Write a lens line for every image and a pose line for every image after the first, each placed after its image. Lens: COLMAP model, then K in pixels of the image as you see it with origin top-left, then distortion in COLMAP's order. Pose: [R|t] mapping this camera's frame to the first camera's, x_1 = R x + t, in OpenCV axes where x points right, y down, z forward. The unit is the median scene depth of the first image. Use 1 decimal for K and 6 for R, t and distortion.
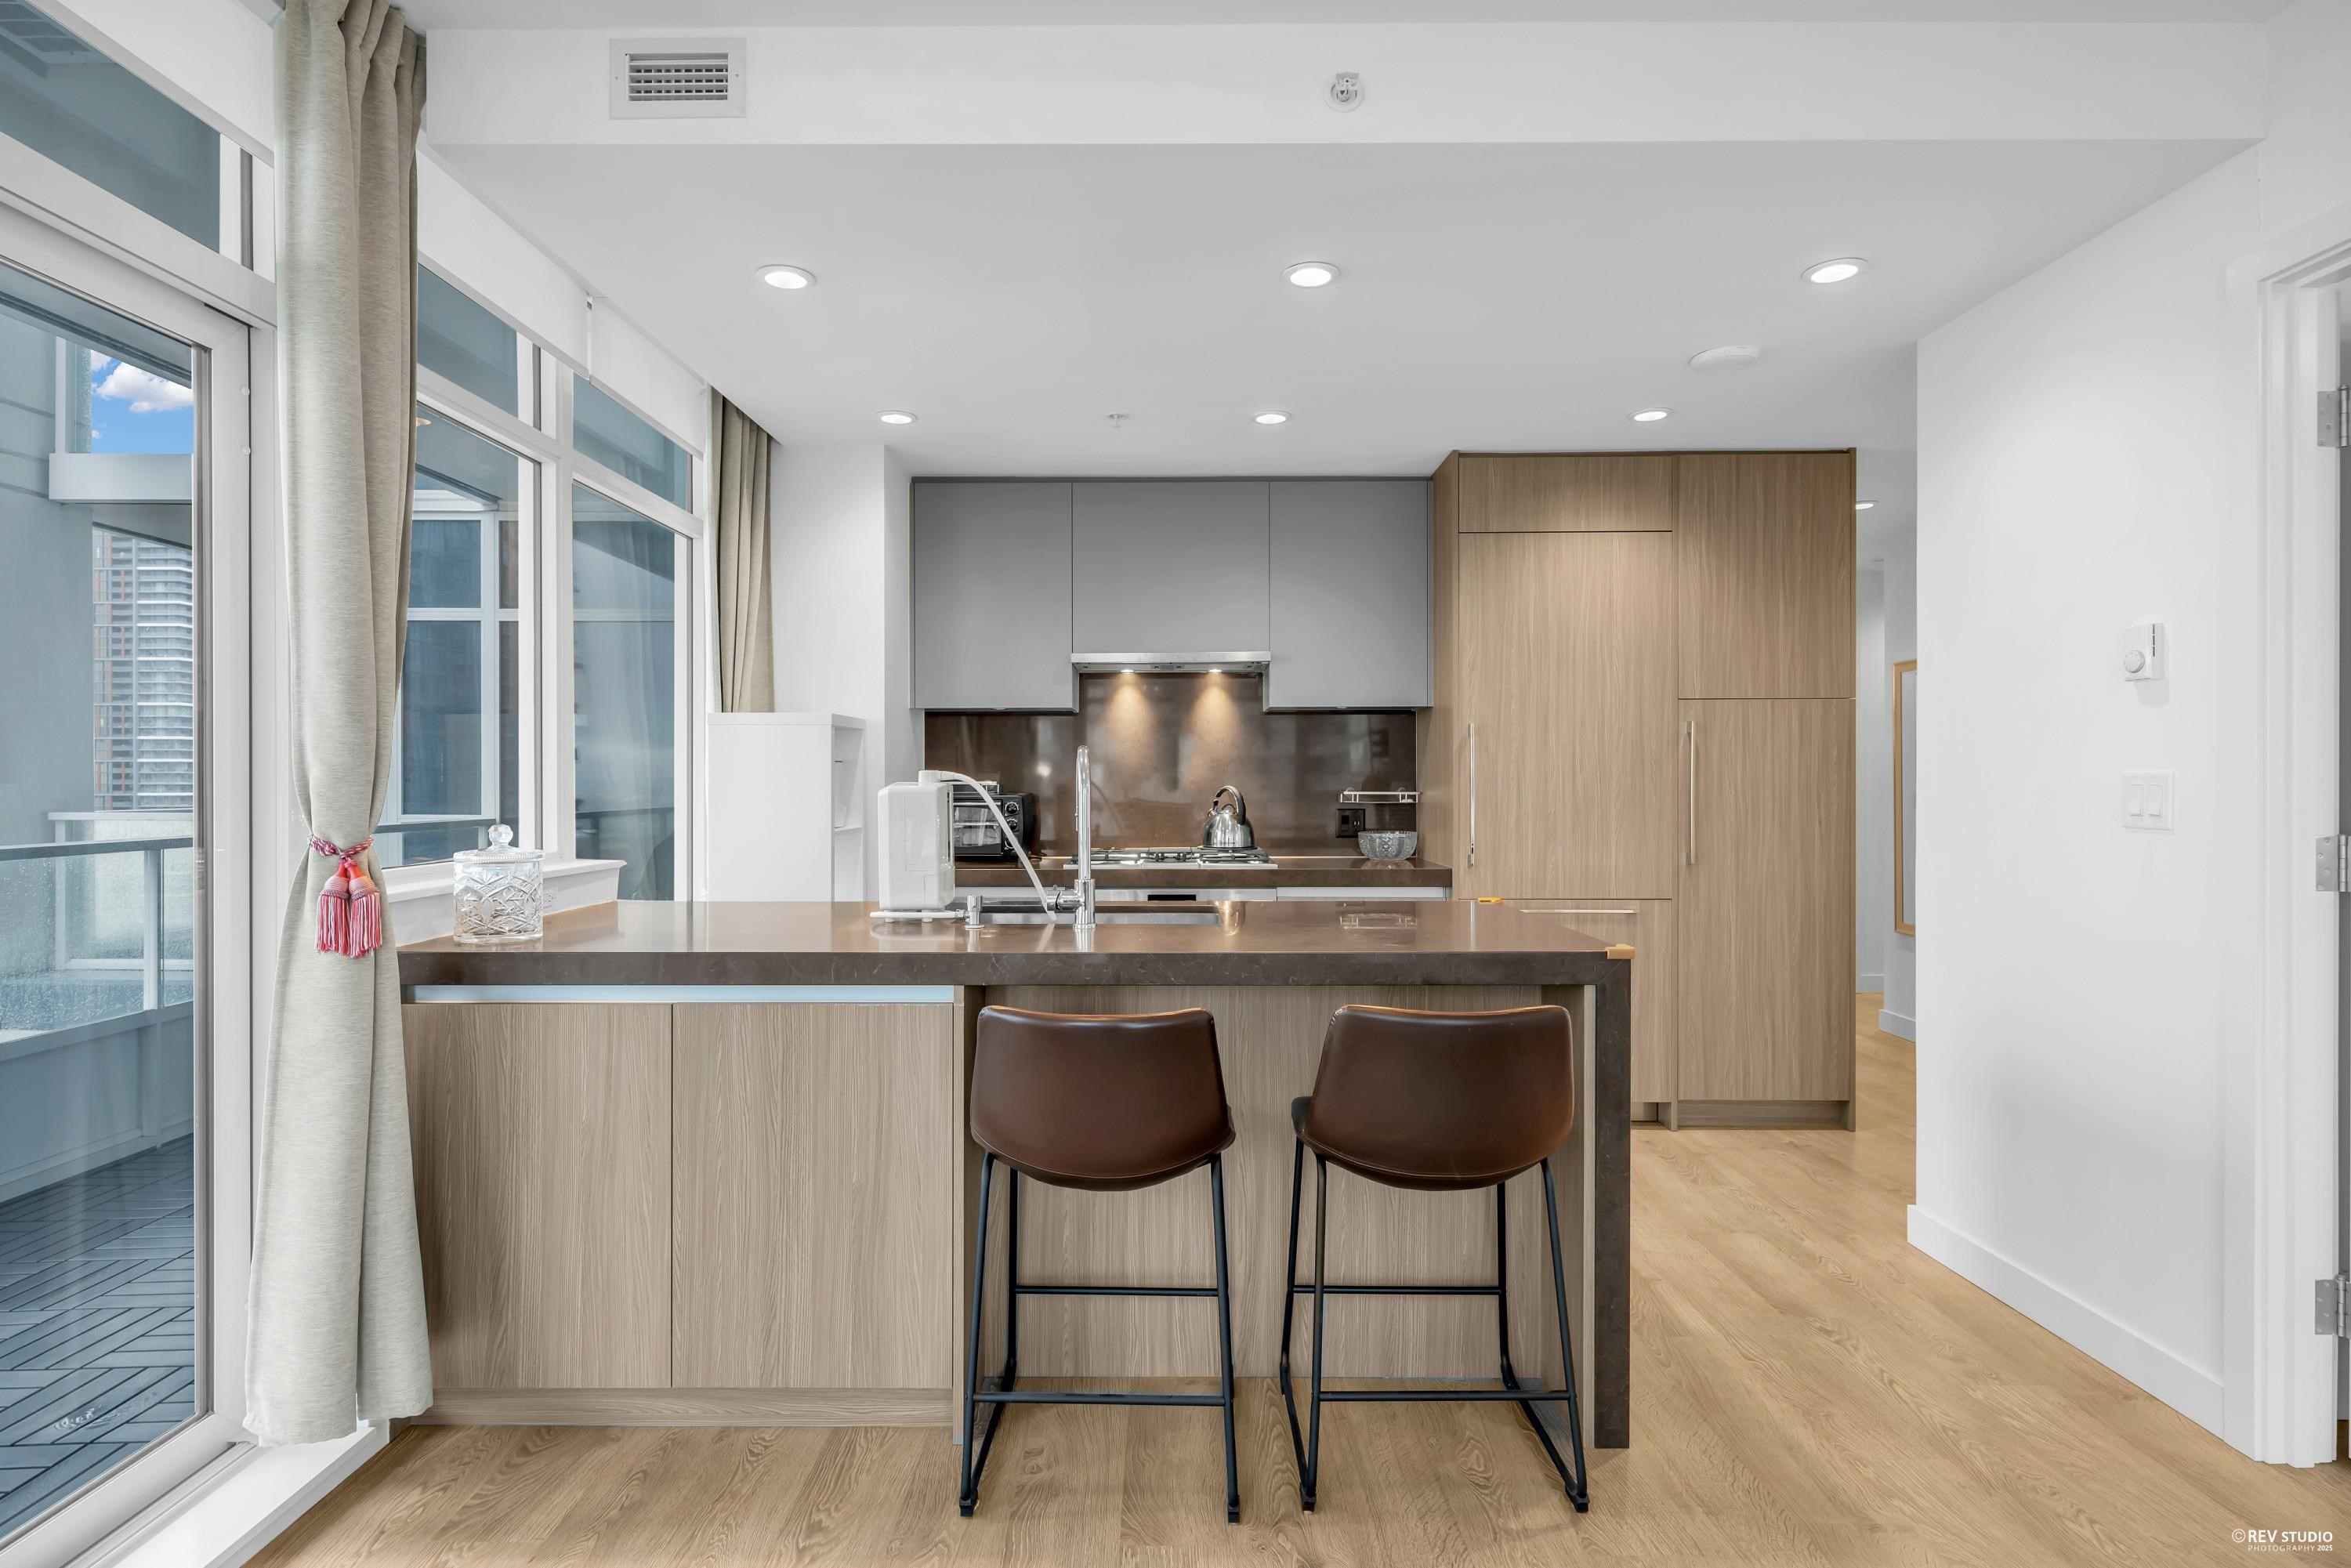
lens RADIAL K [[1171.2, 0, 1164.8], [0, 1171.2, 779.3], [0, 0, 1]] dist [0.001108, 0.001201]
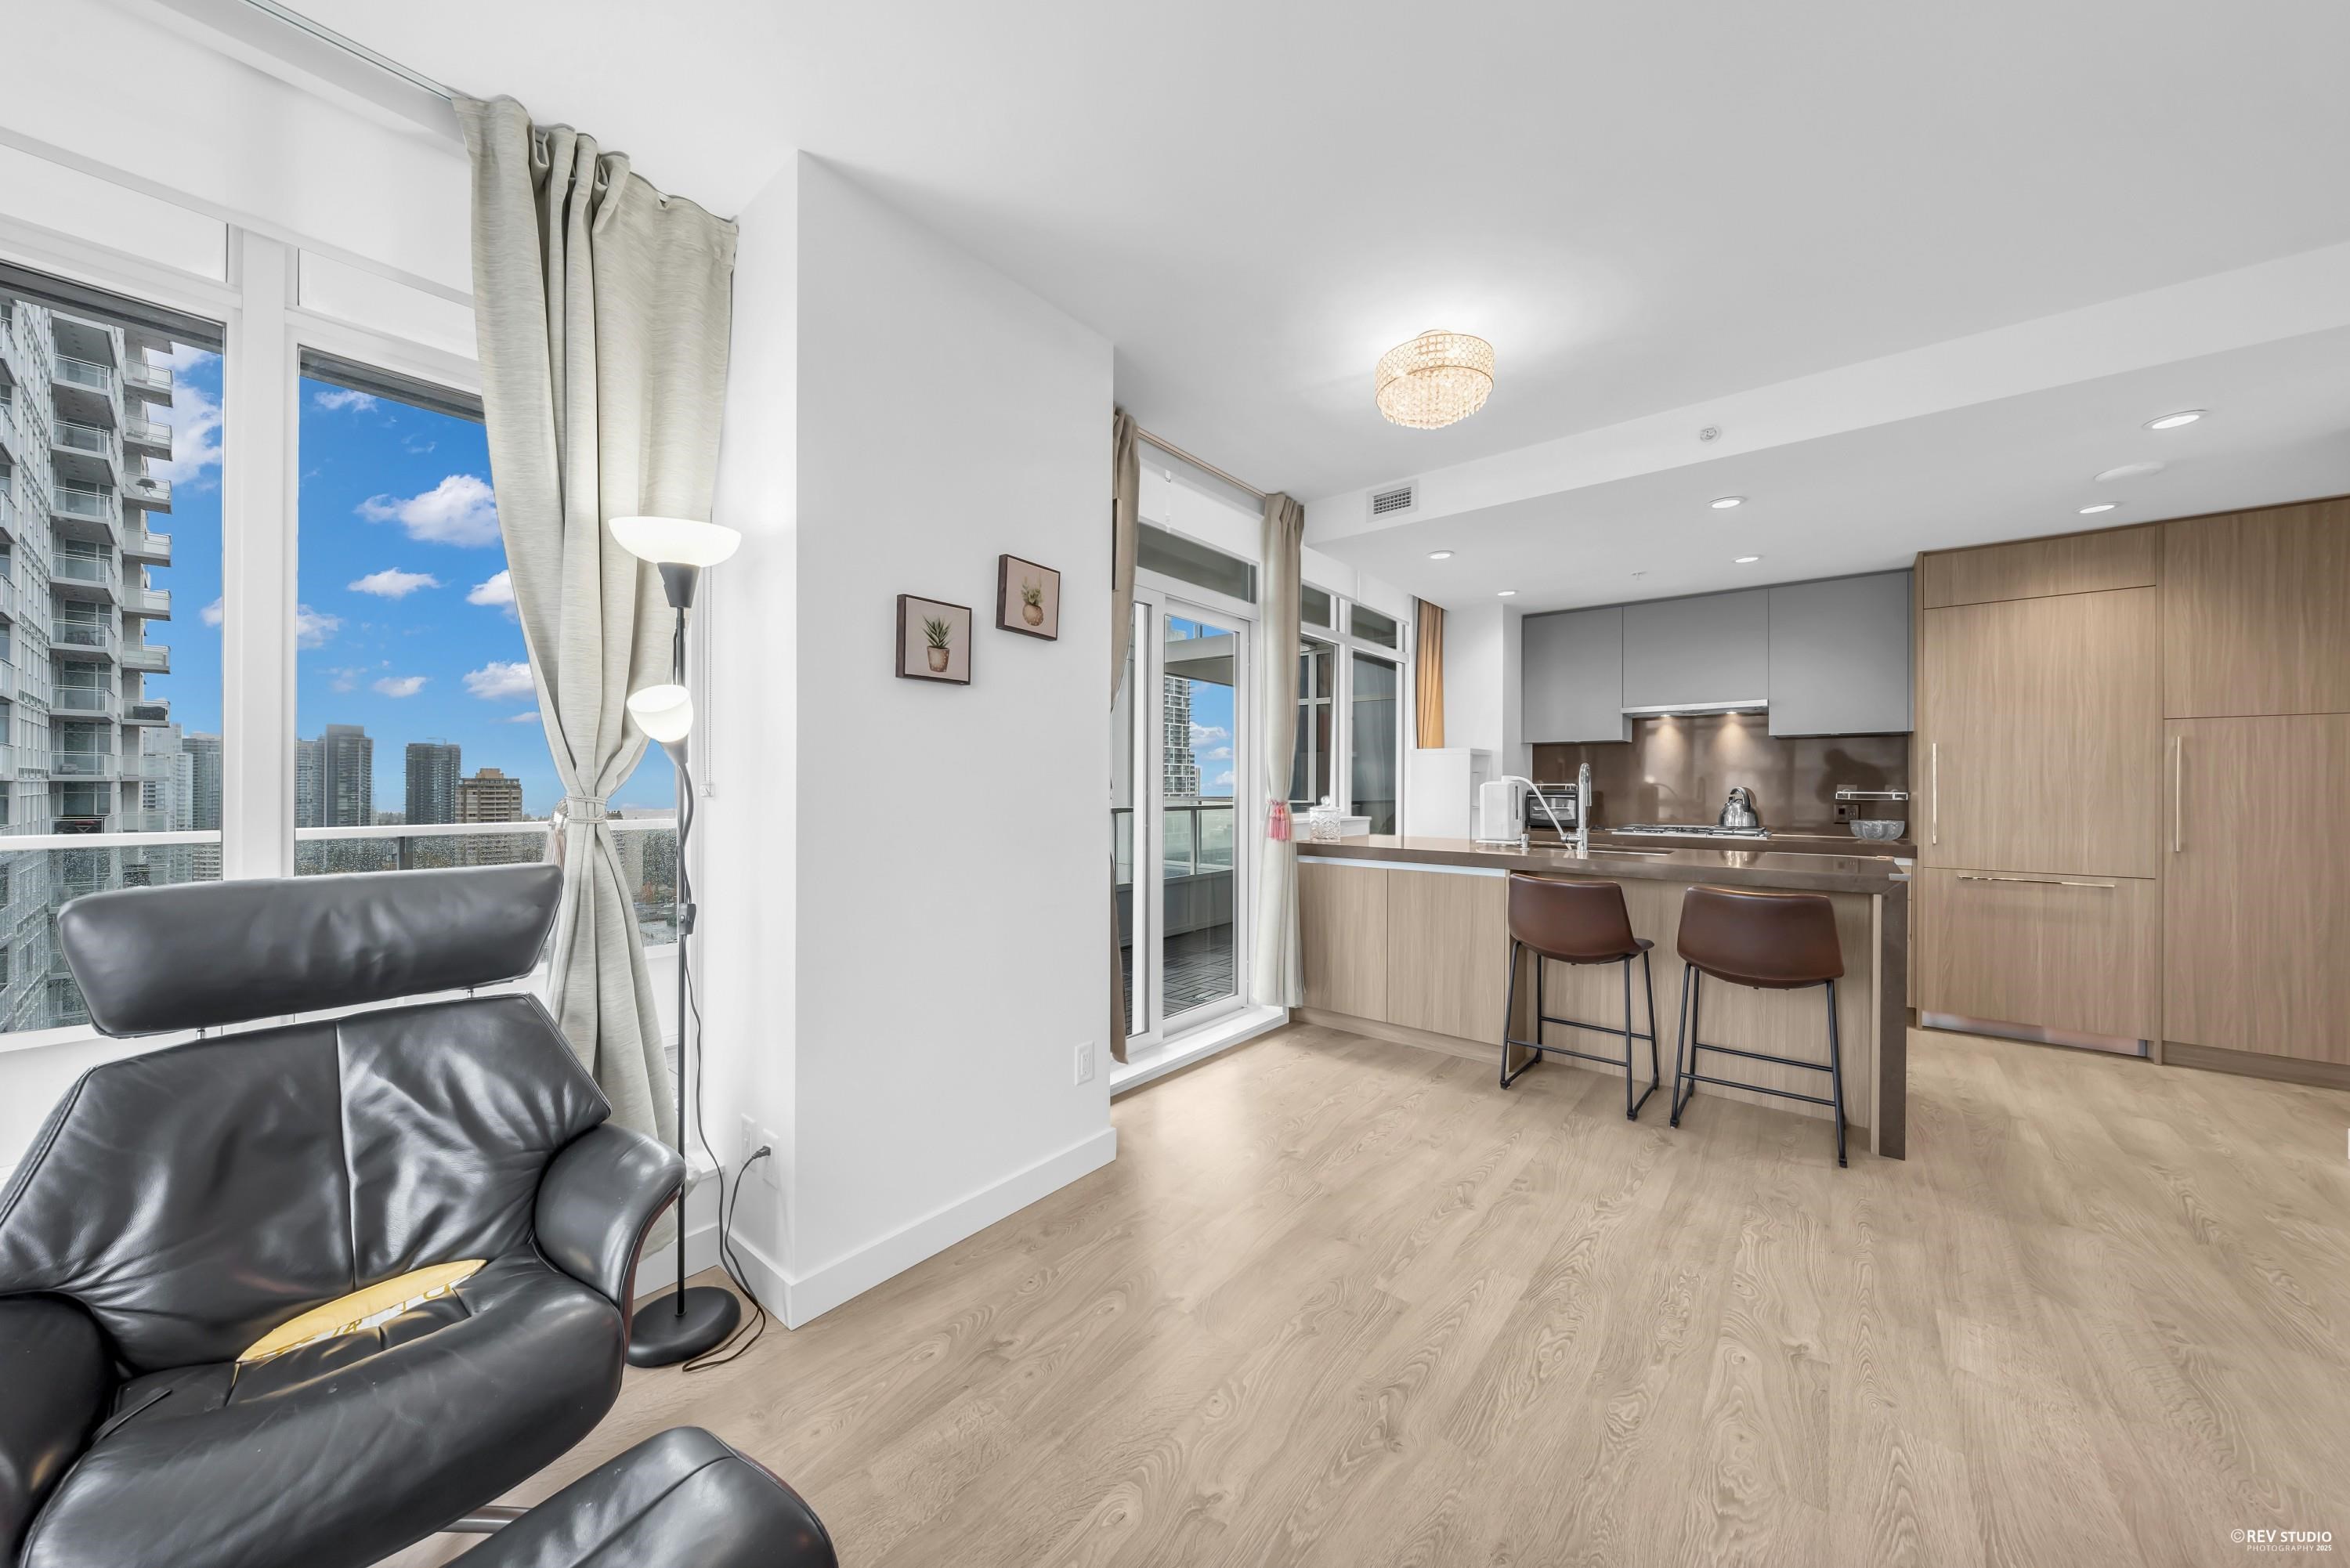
lens RADIAL K [[802.2, 0, 1168.8], [0, 802.2, 783.8], [0, 0, 1]] dist [-0.005453, 0.000703]
pose [[0.772441, 0.002627, -0.635081, 0.177389], [-0.006410, 0.999973, -0.003660, 0.011996], [0.635054, 0.006899, 0.772437, -0.362058]]
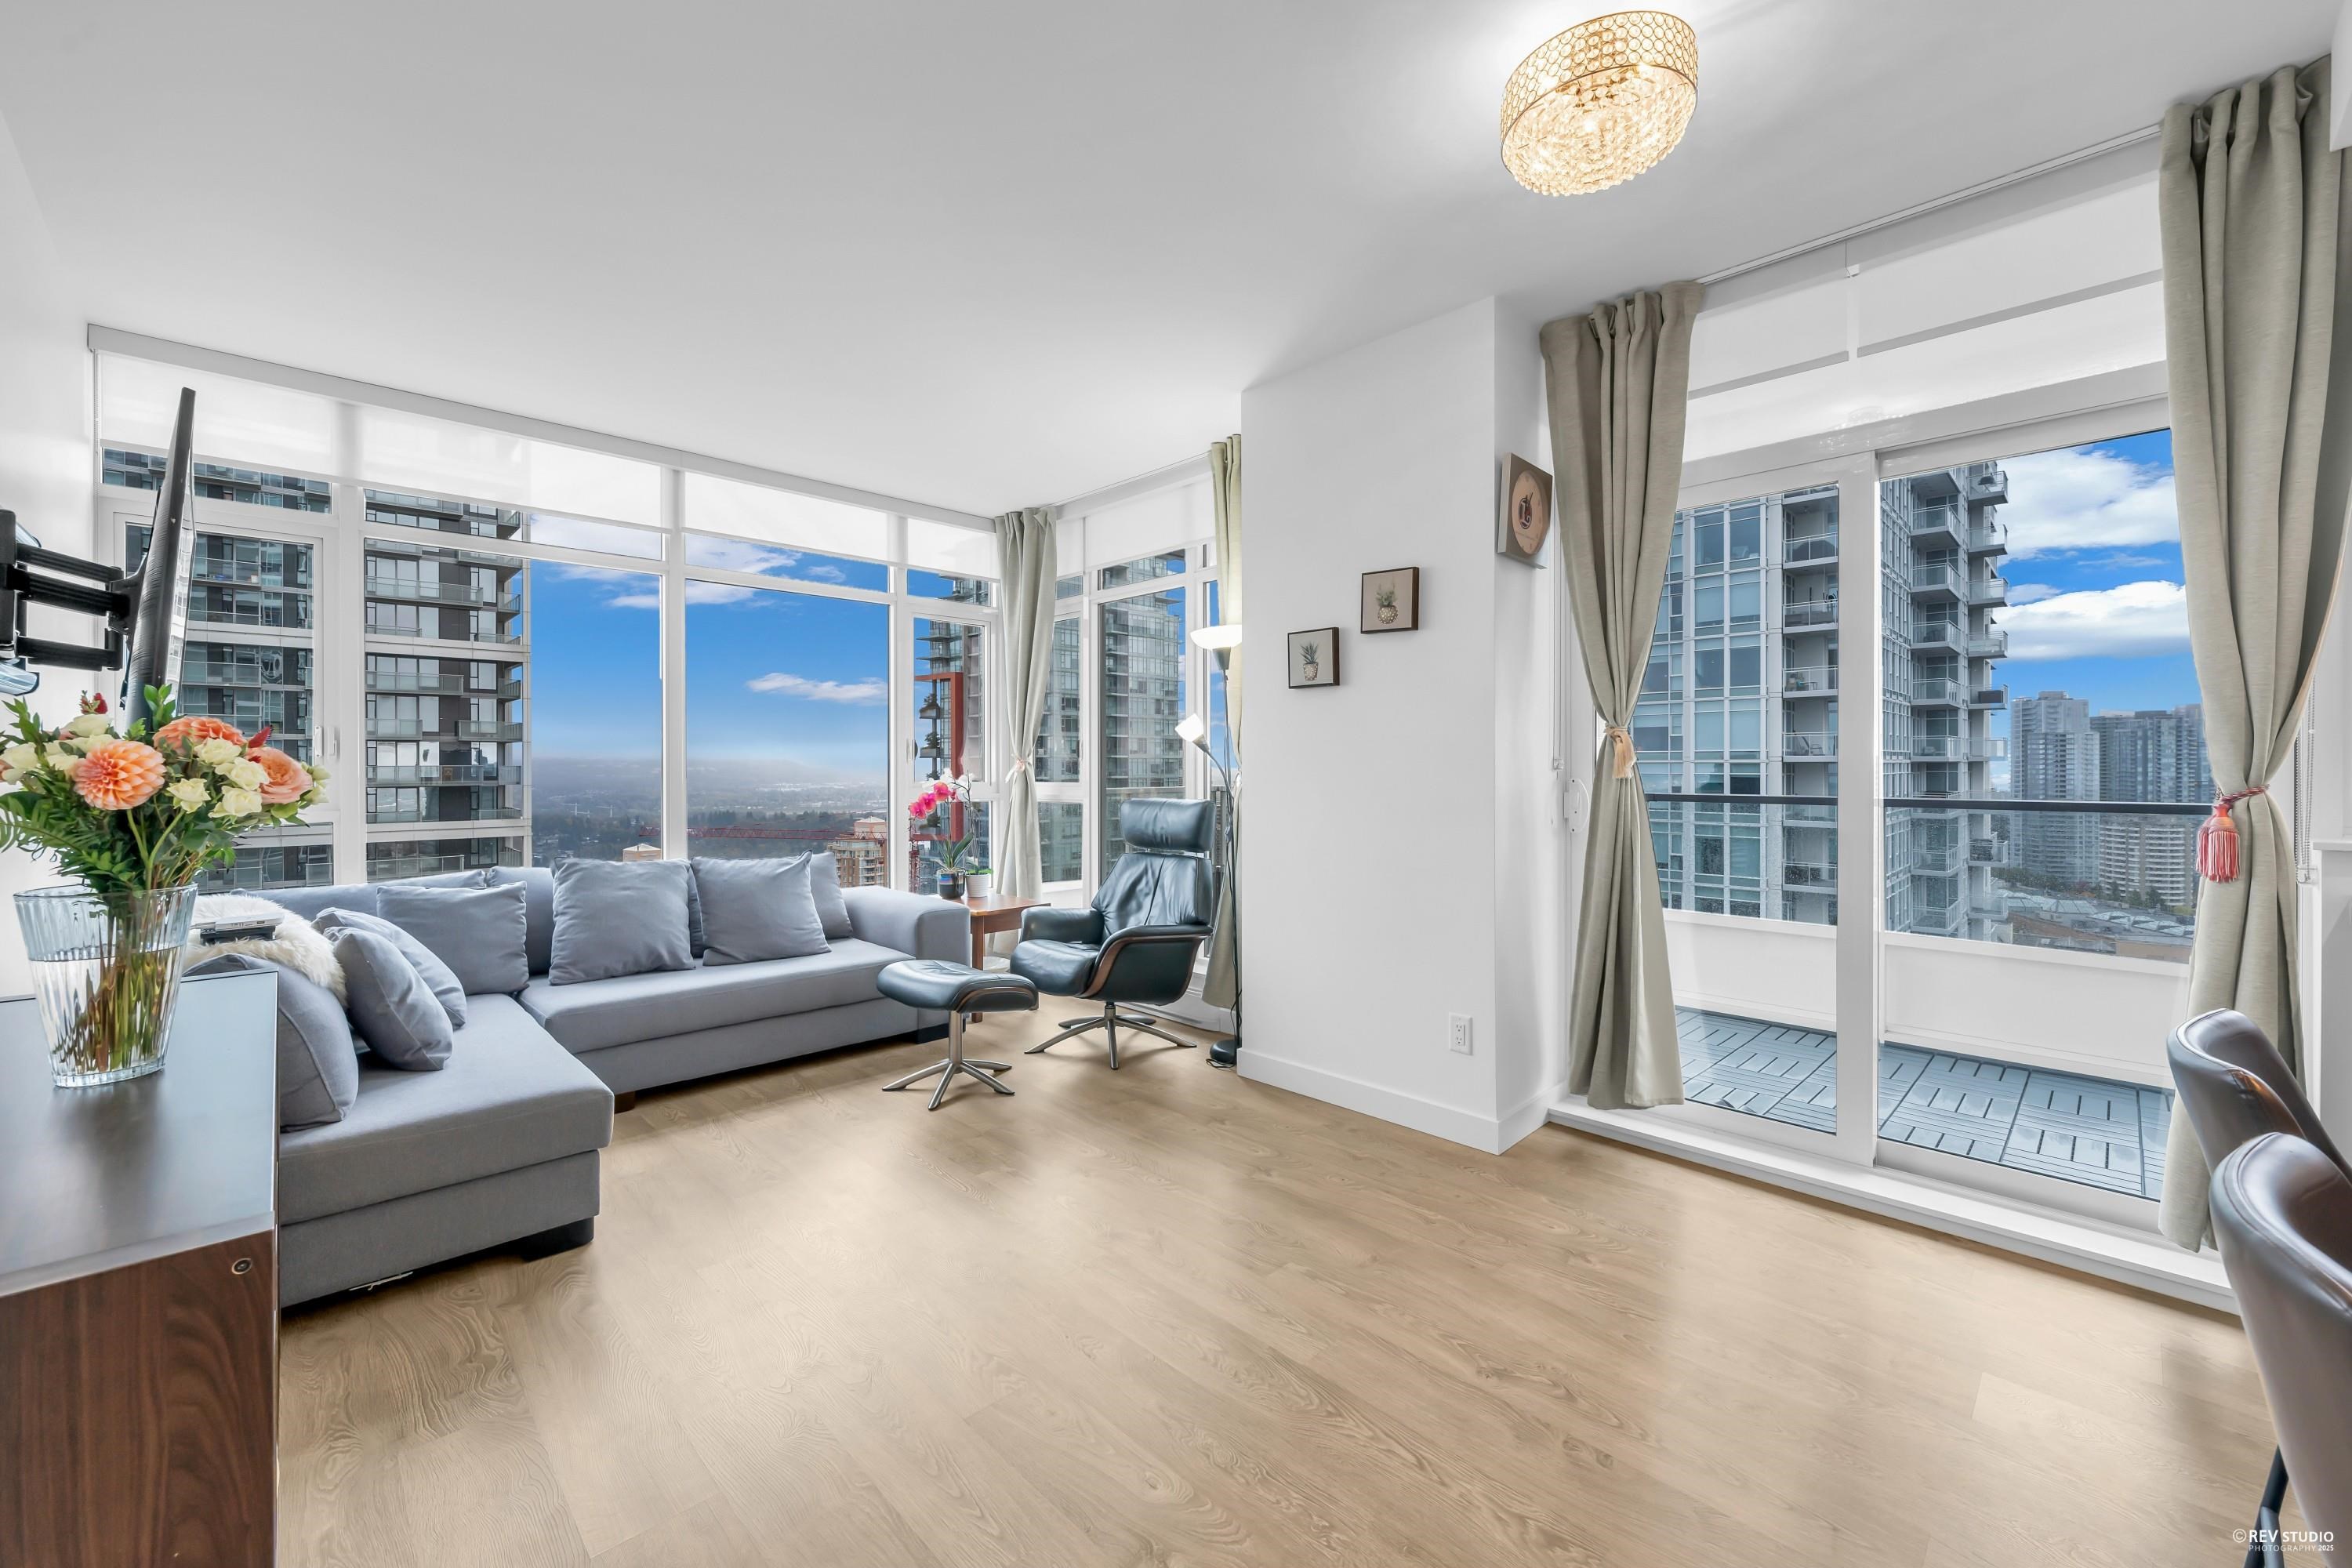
lens RADIAL K [[926.3, 0, 1160.8], [0, 926.3, 760.6], [0, 0, 1]] dist [-0.002390, 0.000332]
pose [[-0.717703, 0.000568, -0.696349, 0.426295], [0.002950, 0.999993, -0.002224, 0.012455], [0.696343, -0.003651, -0.717700, 0.493470]]
